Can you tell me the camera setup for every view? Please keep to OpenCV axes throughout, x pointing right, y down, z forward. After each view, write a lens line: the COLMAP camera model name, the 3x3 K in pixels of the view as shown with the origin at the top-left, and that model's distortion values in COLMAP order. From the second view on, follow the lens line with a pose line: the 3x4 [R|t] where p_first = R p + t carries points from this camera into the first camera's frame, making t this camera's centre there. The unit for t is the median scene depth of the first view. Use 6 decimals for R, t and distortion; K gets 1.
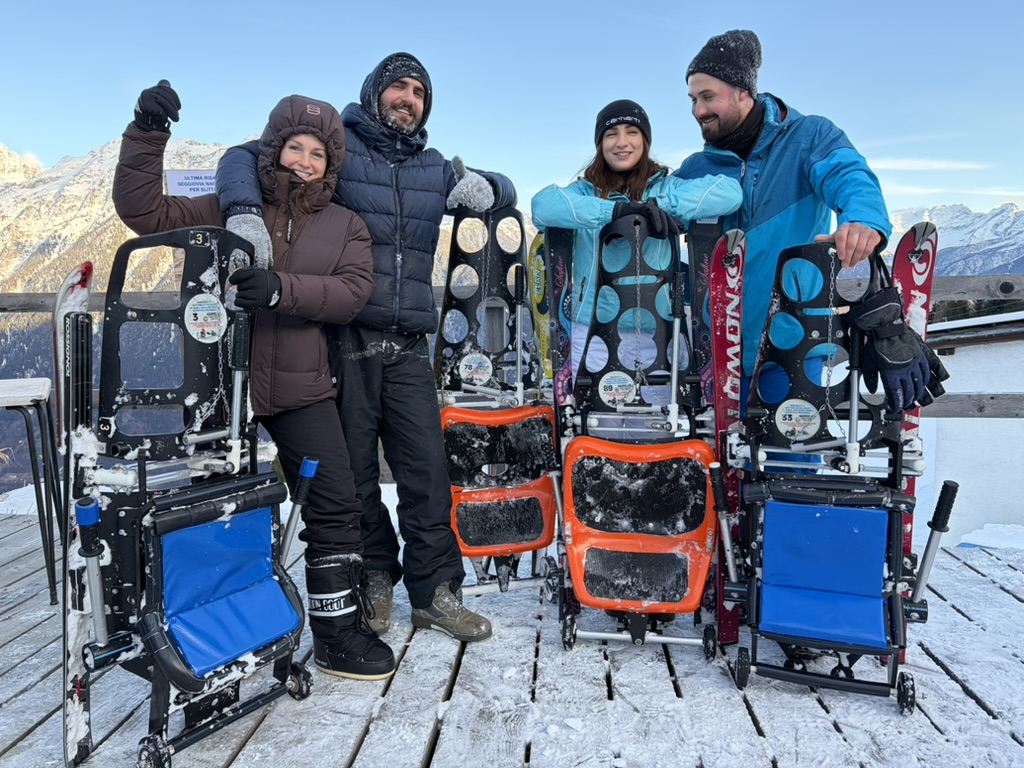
lens RADIAL K [[779.6, 0, 511.9], [0, 779.6, 386.6], [0, 0, 1]] dist [0.034786, -0.024284]
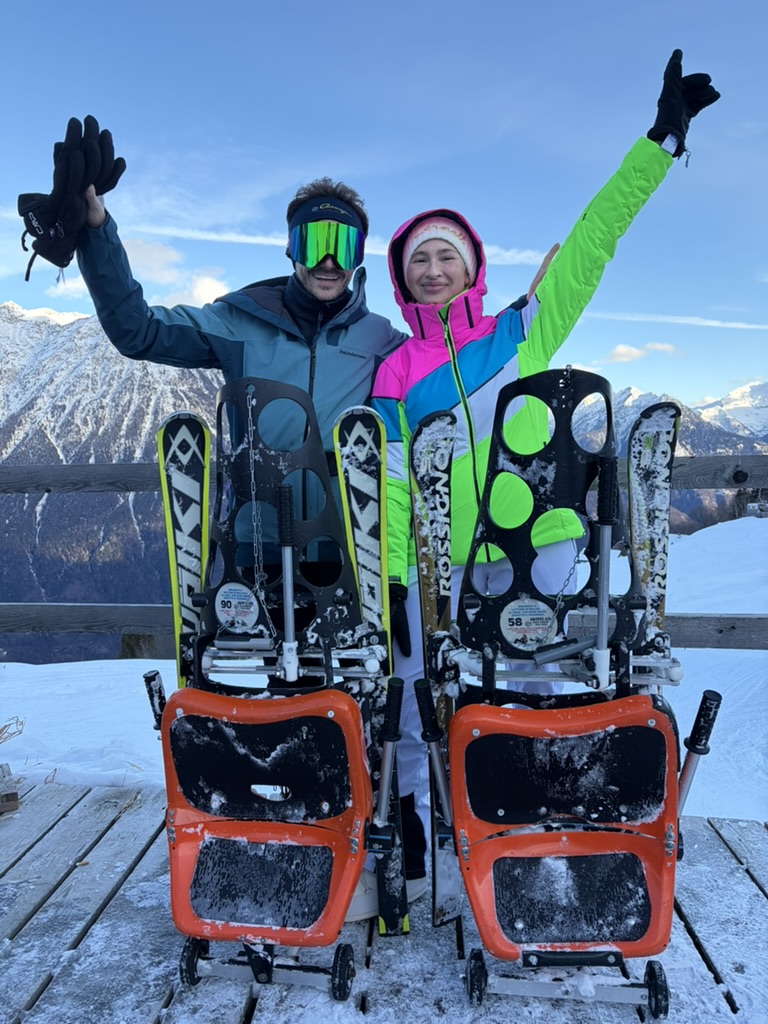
lens RADIAL K [[779.6, 0, 379.7], [0, 779.6, 504.8], [0, 0, 1]] dist [0.034786, -0.024284]
pose [[0.999892, 0.000690, 0.014695, -0.005066], [0.000234, 0.998029, -0.062746, -0.064834], [-0.014709, 0.062743, 0.997921, 0.360505]]
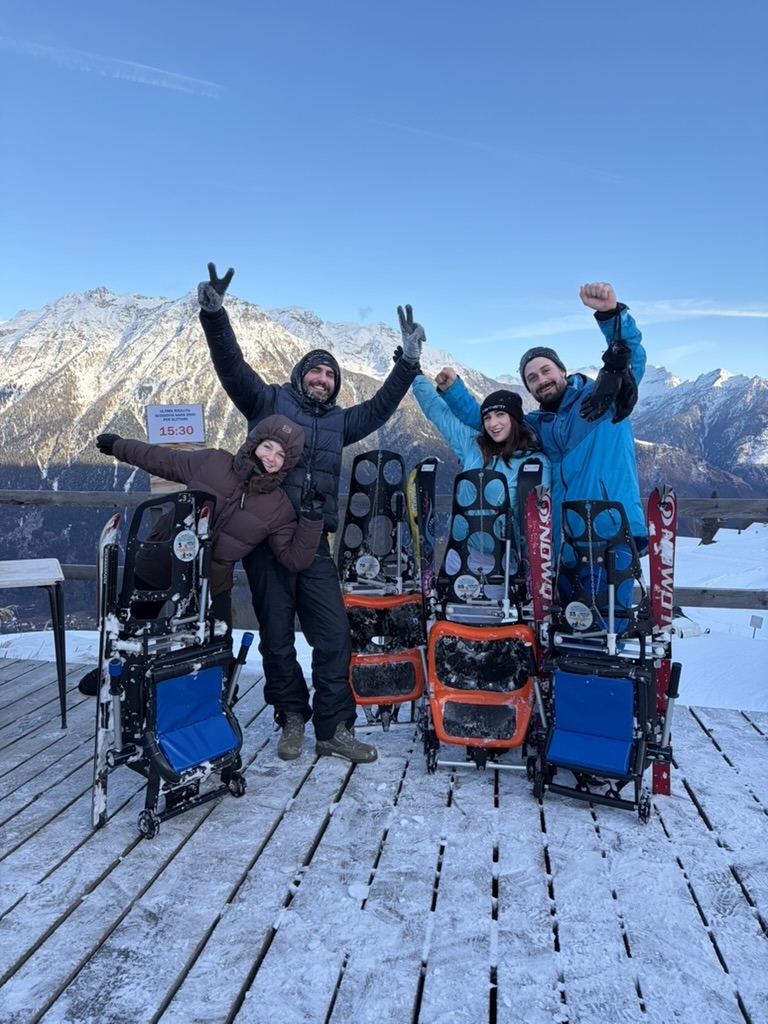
lens RADIAL K [[779.6, 0, 386.1], [0, 779.6, 515.2], [0, 0, 1]] dist [0.034786, -0.024284]
pose [[0.997083, 0.017379, -0.074318, 0.107974], [-0.019319, 0.999489, -0.025476, -0.099167], [0.073837, 0.026838, 0.996909, -0.461576]]
